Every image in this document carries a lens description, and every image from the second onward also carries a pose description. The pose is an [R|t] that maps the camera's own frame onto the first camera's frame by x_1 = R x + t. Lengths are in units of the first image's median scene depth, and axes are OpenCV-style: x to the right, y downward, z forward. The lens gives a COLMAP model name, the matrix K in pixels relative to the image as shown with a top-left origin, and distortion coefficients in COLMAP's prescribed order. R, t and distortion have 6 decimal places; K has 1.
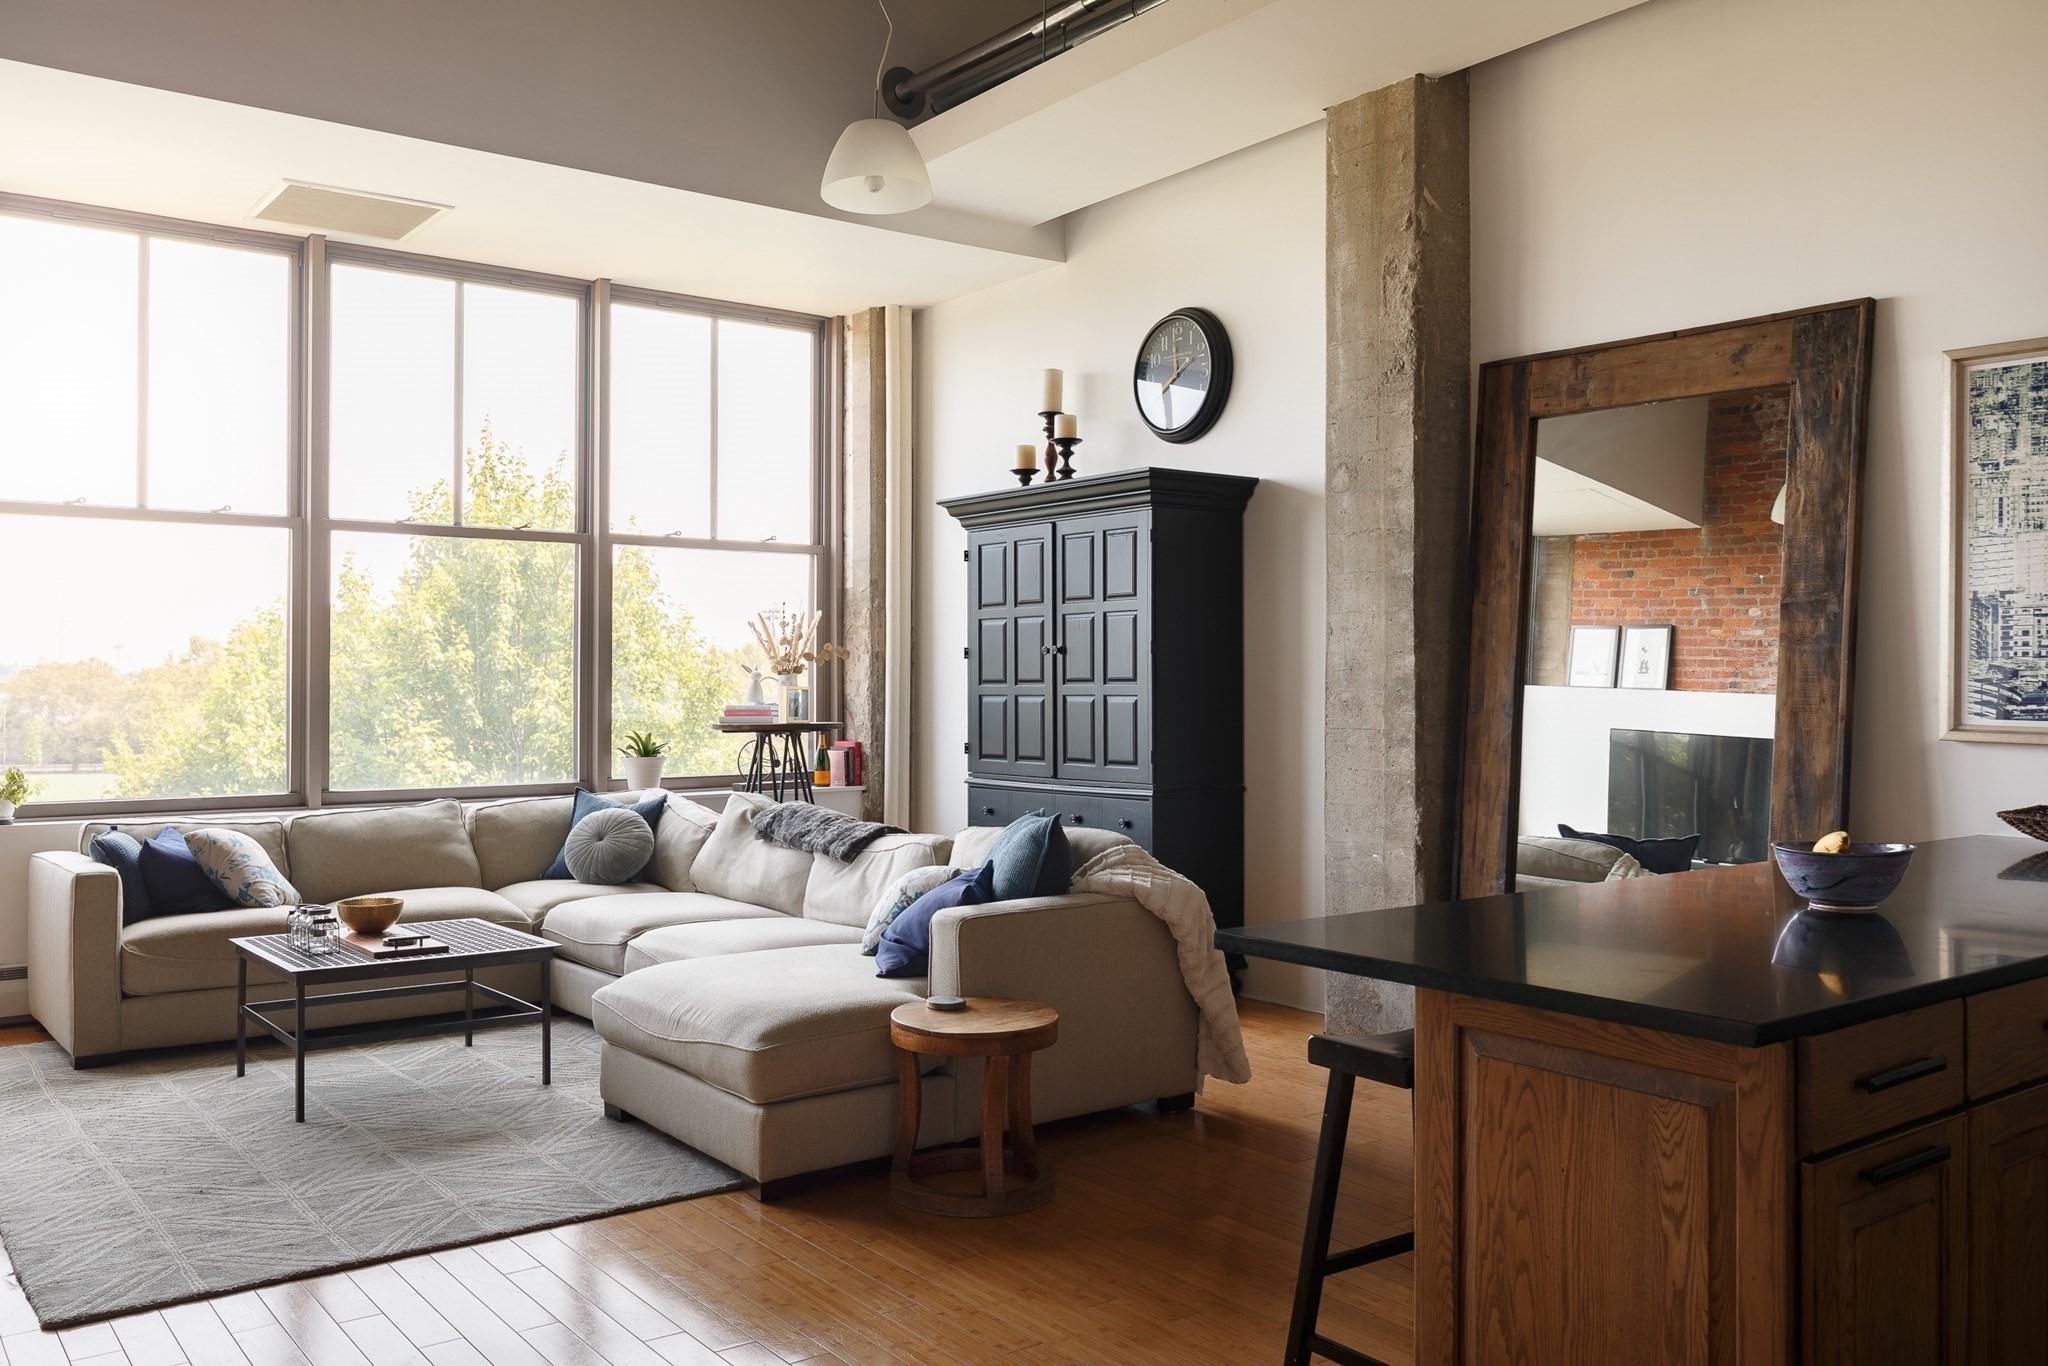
lens RADIAL K [[1644.6, 0, 1030.8], [0, 1644.6, 657.8], [0, 0, 1]] dist [0.014425, -0.012101]
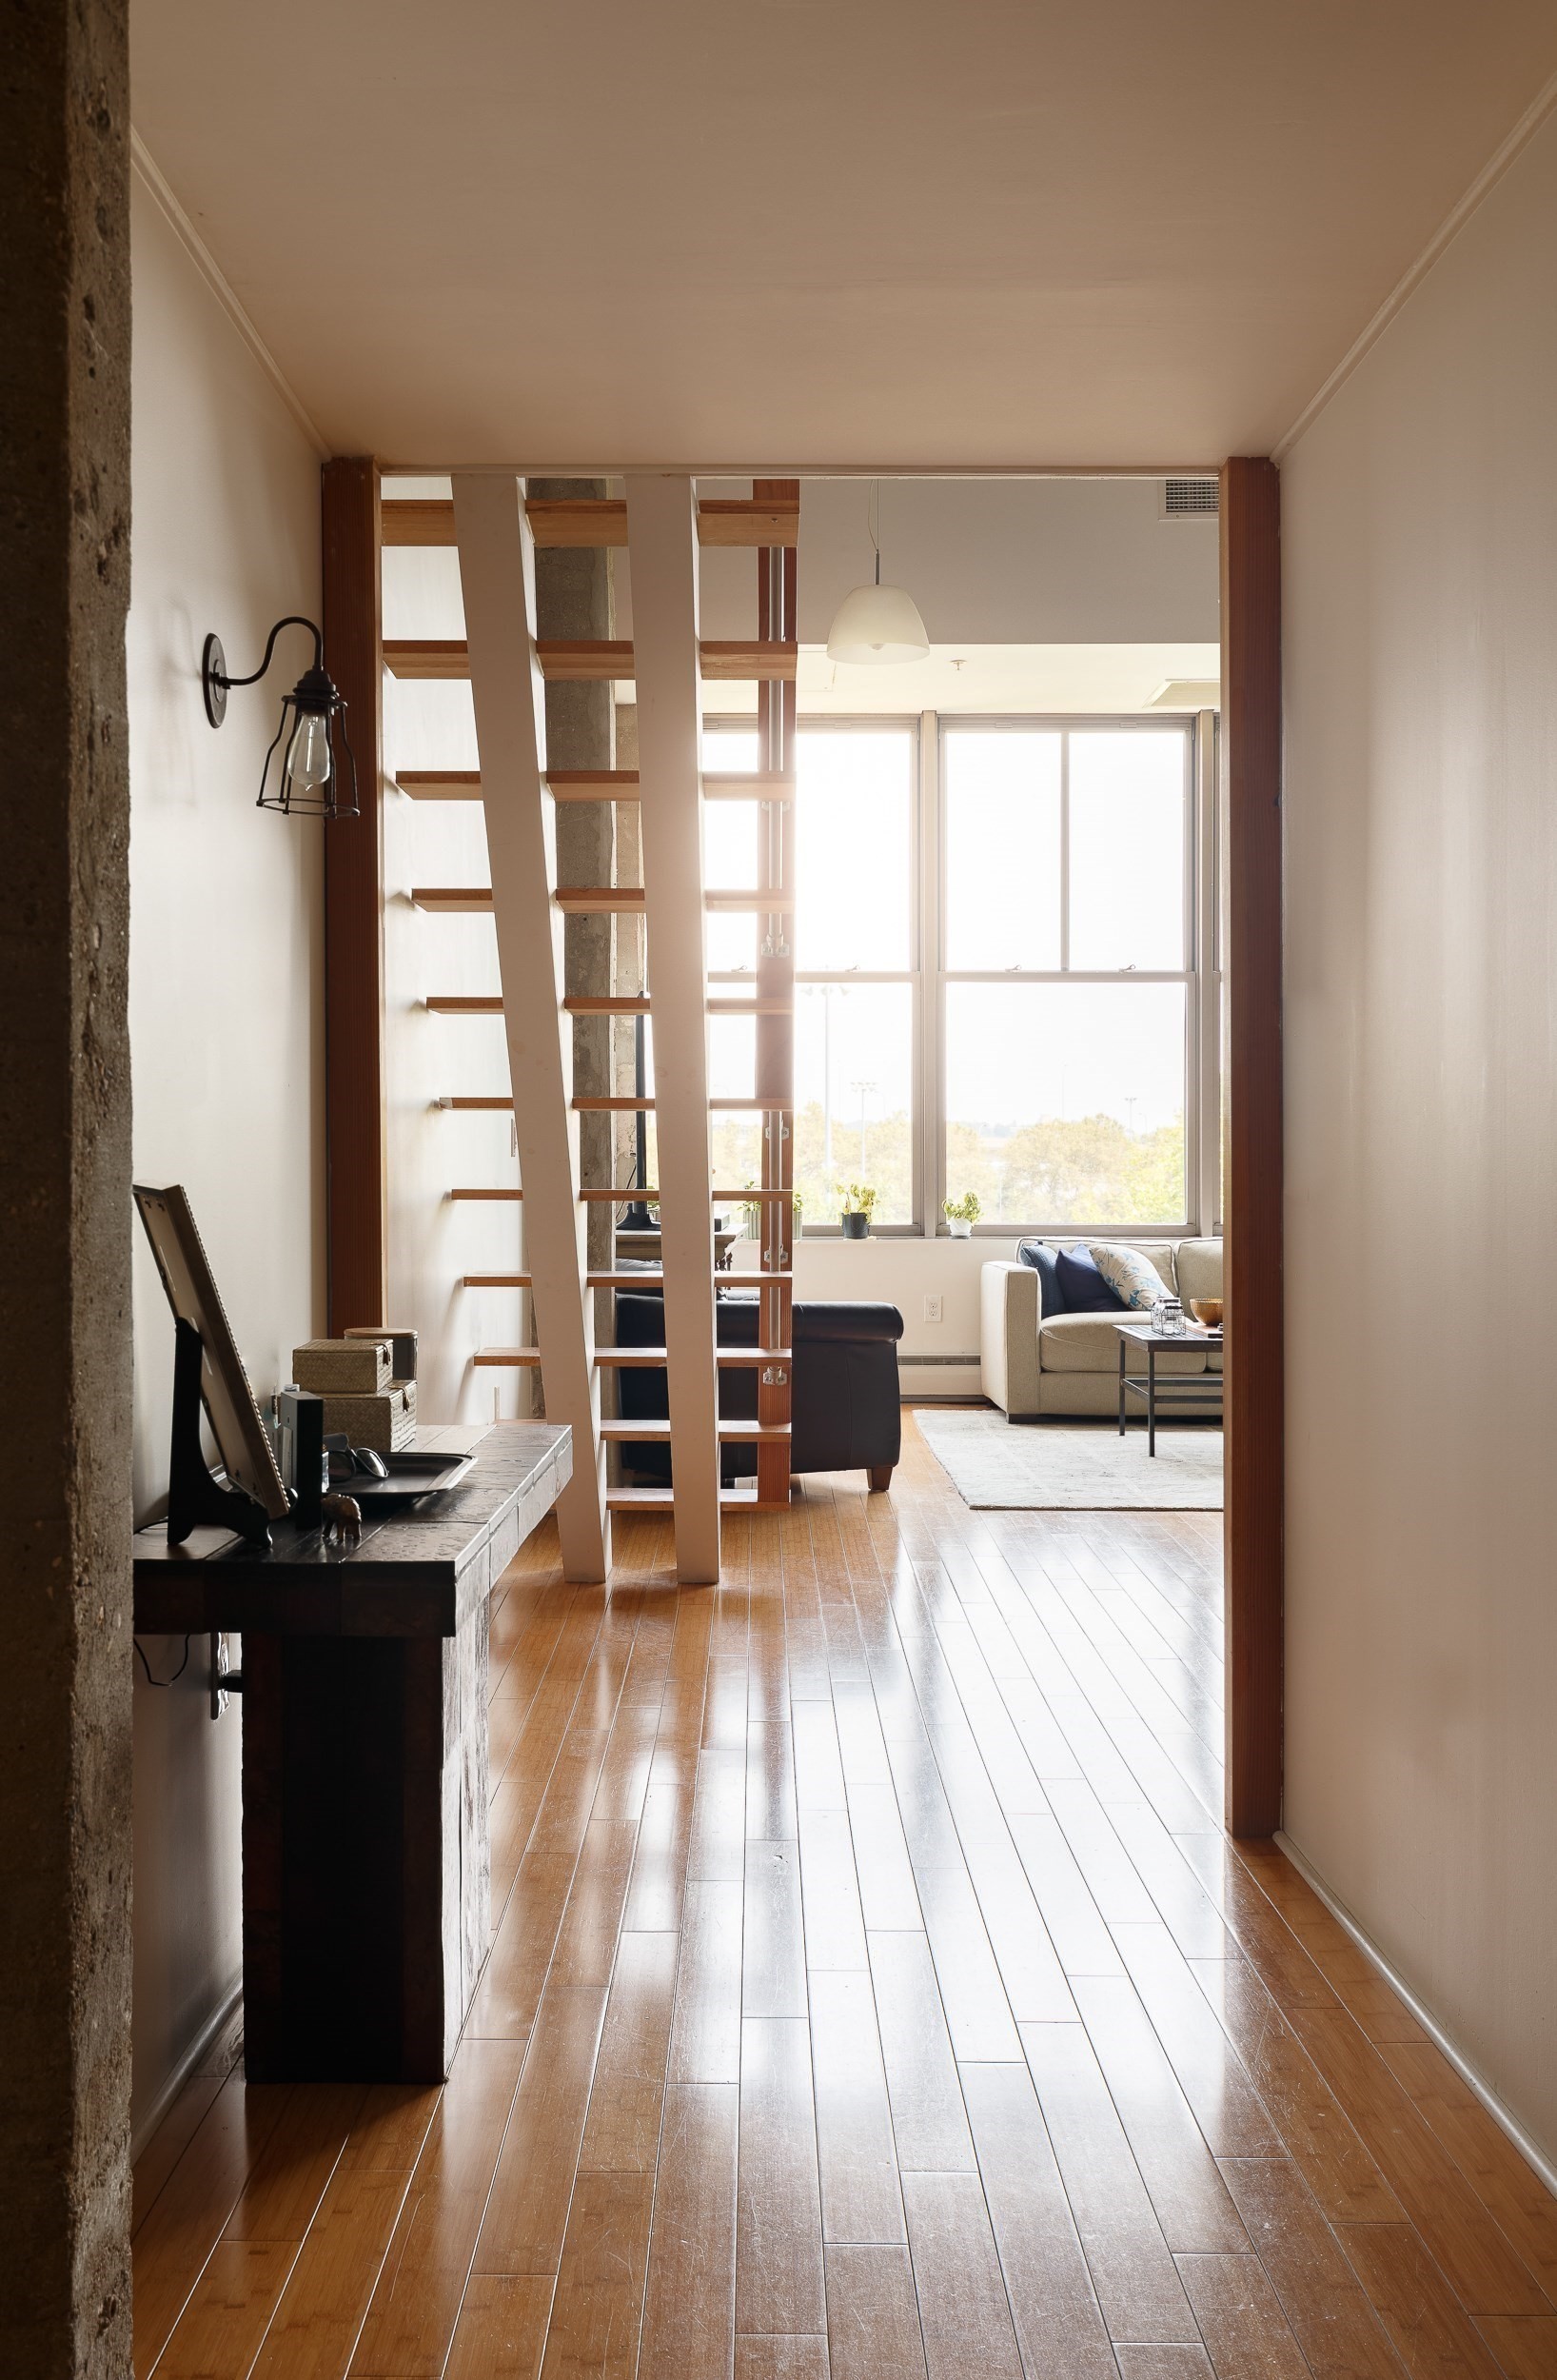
lens RADIAL K [[2536.3, 0, 816.3], [0, 2536.3, 1244.4], [0, 0, 1]] dist [0.007954, 0.000000]
pose [[0.808473, 0.022852, -0.588090, 0.409772], [0.008300, 0.998704, 0.050218, 0.010684], [0.588475, -0.045480, 0.807235, -0.603160]]
